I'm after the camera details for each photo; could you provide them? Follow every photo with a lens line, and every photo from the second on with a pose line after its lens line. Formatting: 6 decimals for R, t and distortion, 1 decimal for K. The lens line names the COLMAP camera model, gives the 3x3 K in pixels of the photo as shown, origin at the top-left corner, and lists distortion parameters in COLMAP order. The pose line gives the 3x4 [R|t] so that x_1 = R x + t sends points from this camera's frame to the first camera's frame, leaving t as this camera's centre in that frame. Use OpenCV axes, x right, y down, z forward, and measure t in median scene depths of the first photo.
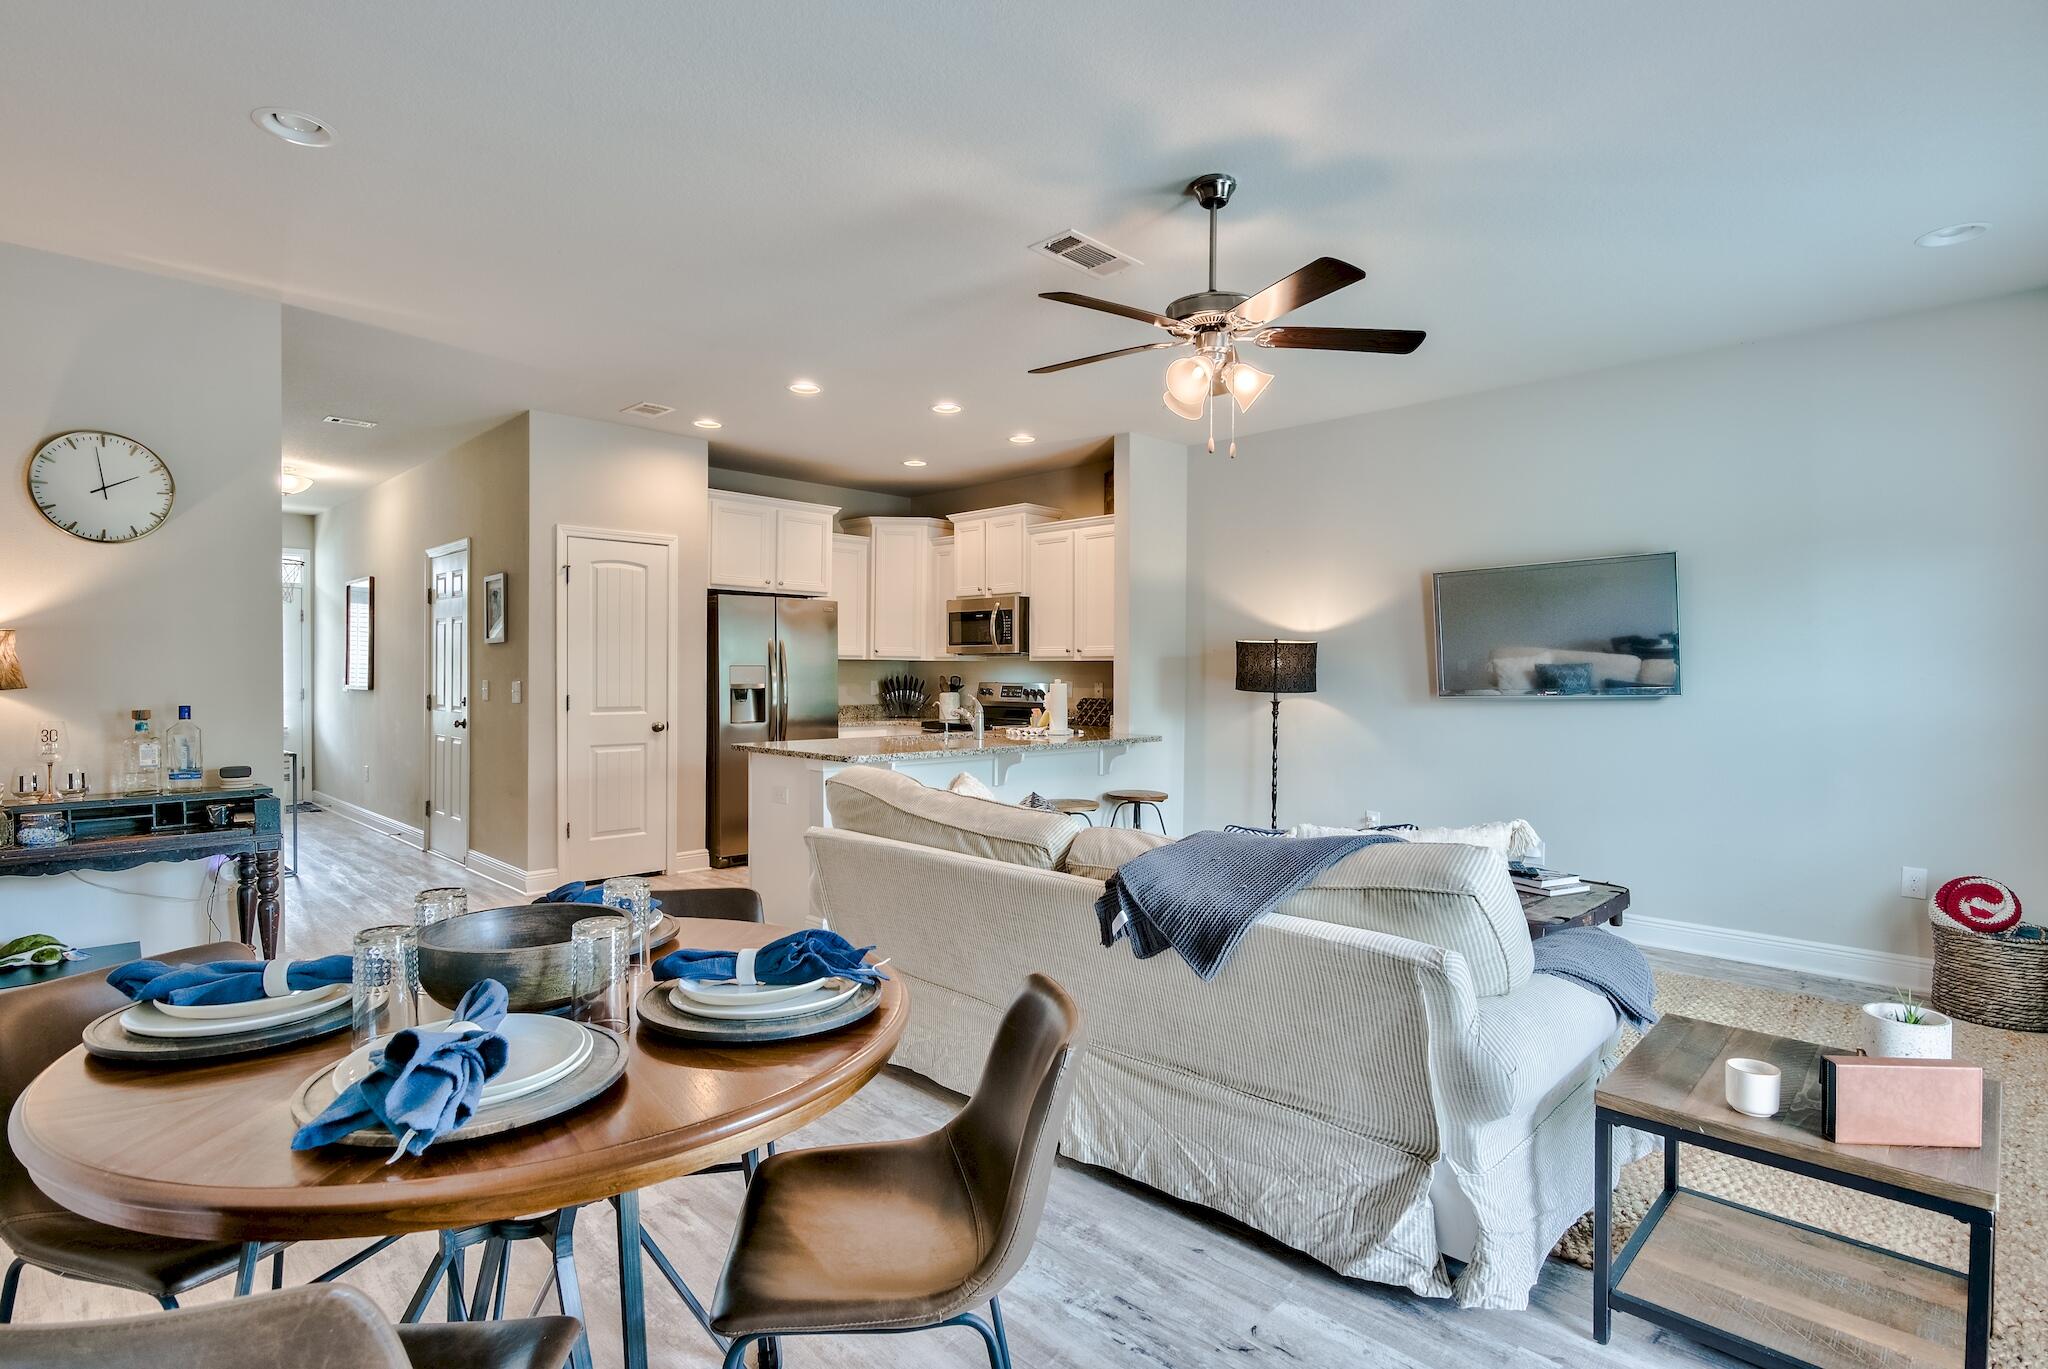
lens RADIAL K [[1020.6, 0, 1017.9], [0, 1020.6, 687.8], [0, 0, 1]] dist [-0.003482, -0.000681]
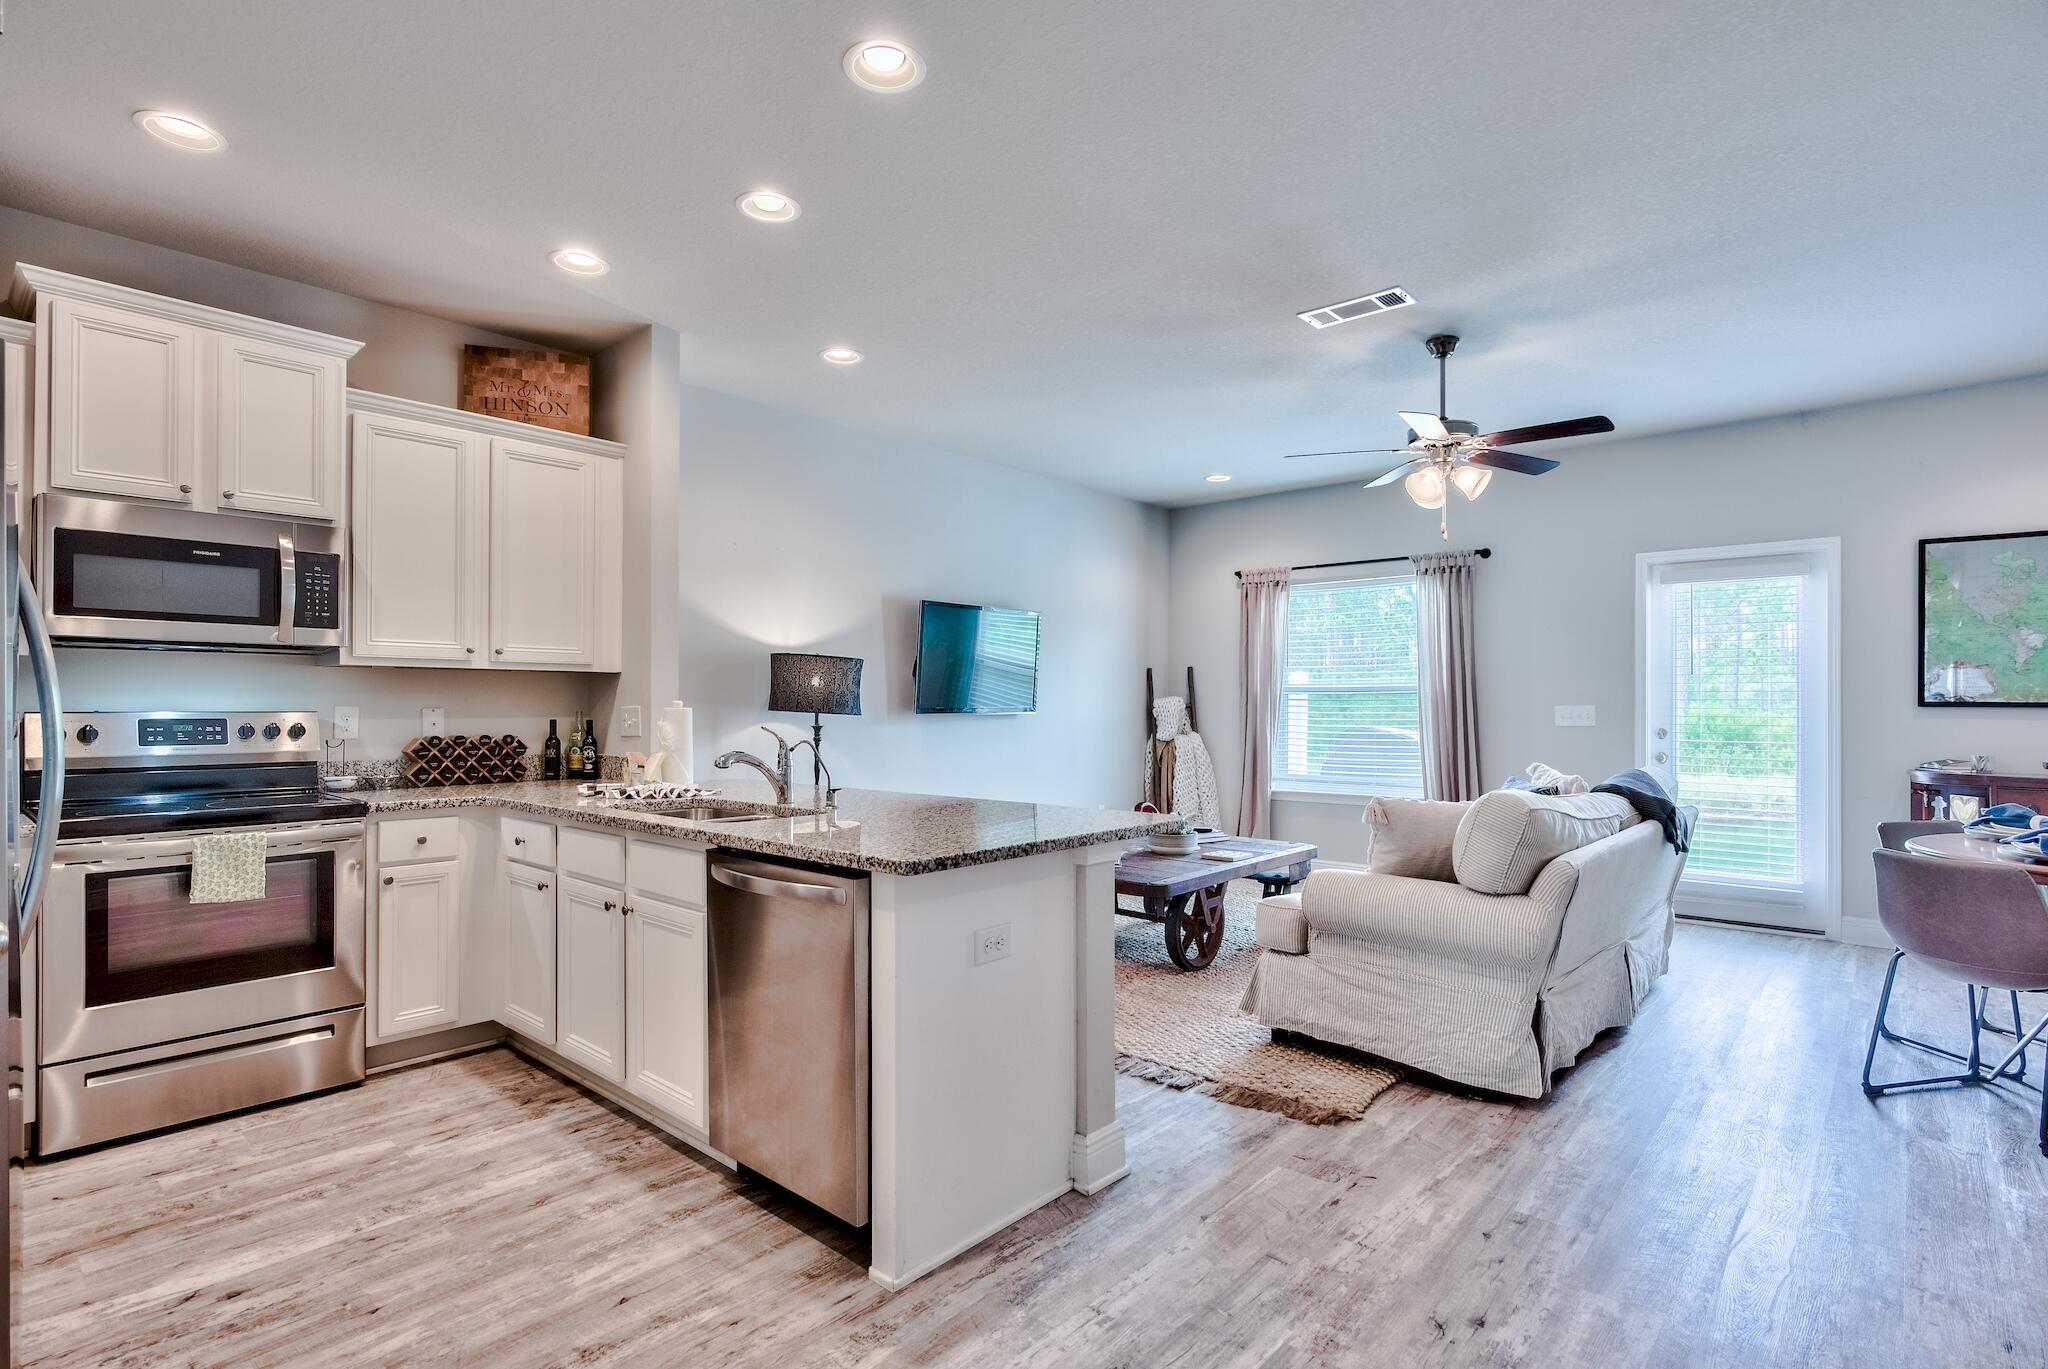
lens RADIAL K [[998.7, 0, 1034.4], [0, 998.7, 694.5], [0, 0, 1]] dist [-0.003084, -0.000625]
pose [[-0.063536, 0.005921, 0.997962, -0.559299], [0.014878, 0.999877, -0.004985, -0.005774], [-0.997869, 0.014531, -0.063616, 0.814479]]
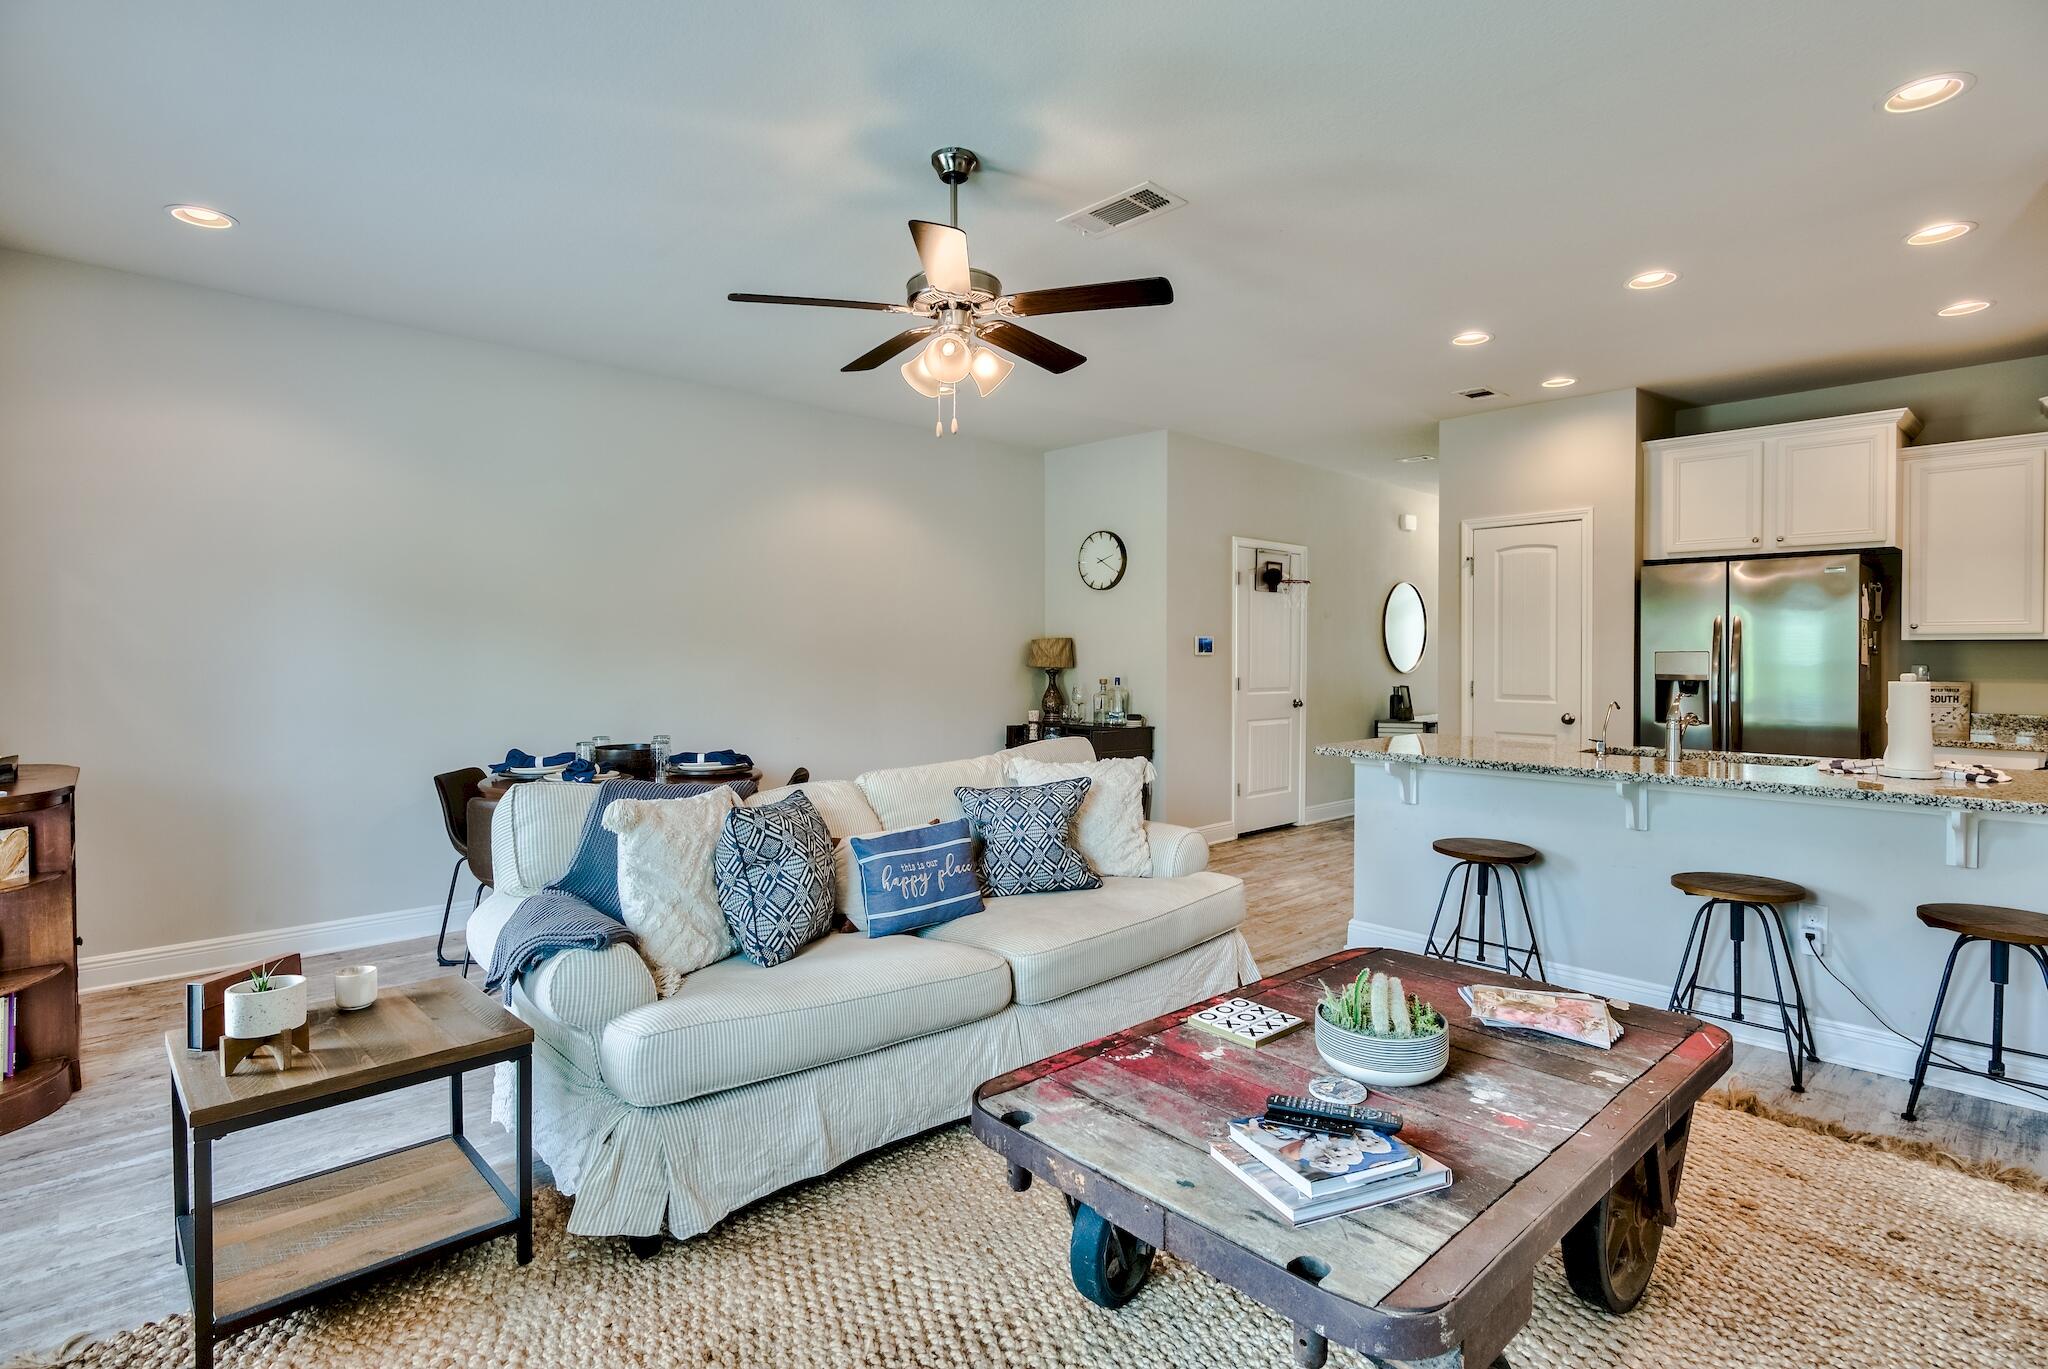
lens RADIAL K [[1000.0, 0, 1032.2], [0, 1000.0, 674.6], [0, 0, 1]] dist [-0.002415, -0.000583]
pose [[-0.016845, 0.016954, -0.999714, 0.565306], [-0.015129, 0.999737, 0.017210, -0.009828], [0.999744, 0.015415, -0.016584, 0.539487]]
